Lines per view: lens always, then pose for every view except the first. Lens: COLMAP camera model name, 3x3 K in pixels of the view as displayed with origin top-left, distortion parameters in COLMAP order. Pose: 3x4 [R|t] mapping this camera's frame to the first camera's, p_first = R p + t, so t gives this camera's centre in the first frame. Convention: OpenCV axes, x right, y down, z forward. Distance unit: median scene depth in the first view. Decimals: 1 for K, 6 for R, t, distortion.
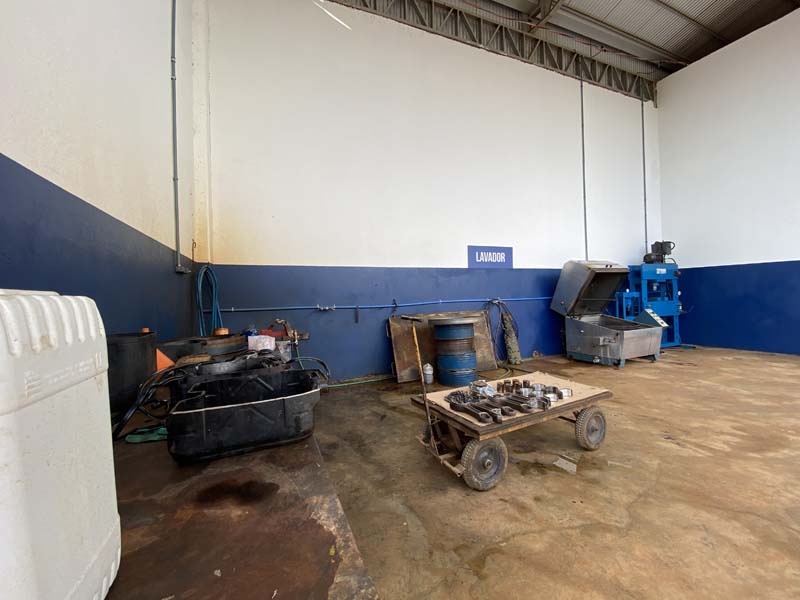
lens RADIAL K [[322.8, 0, 399.6], [0, 322.8, 296.5], [0, 0, 1]] dist [0.039058, -0.032993]
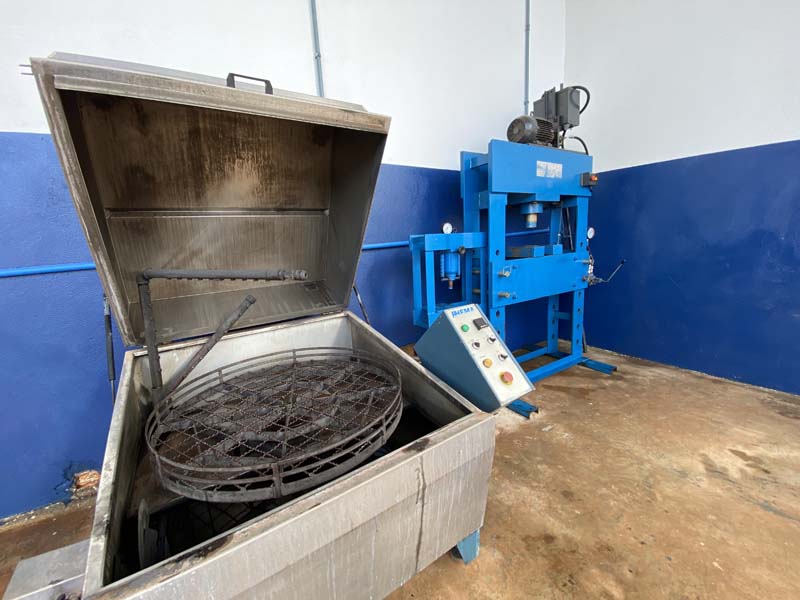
lens RADIAL K [[322.8, 0, 399.6], [0, 322.8, 296.5], [0, 0, 1]] dist [0.039058, -0.032993]
pose [[0.982841, -0.054205, 0.176312, 0.569058], [0.023814, 0.985135, 0.170121, -0.007113], [-0.182912, -0.163003, 0.969522, 0.662065]]
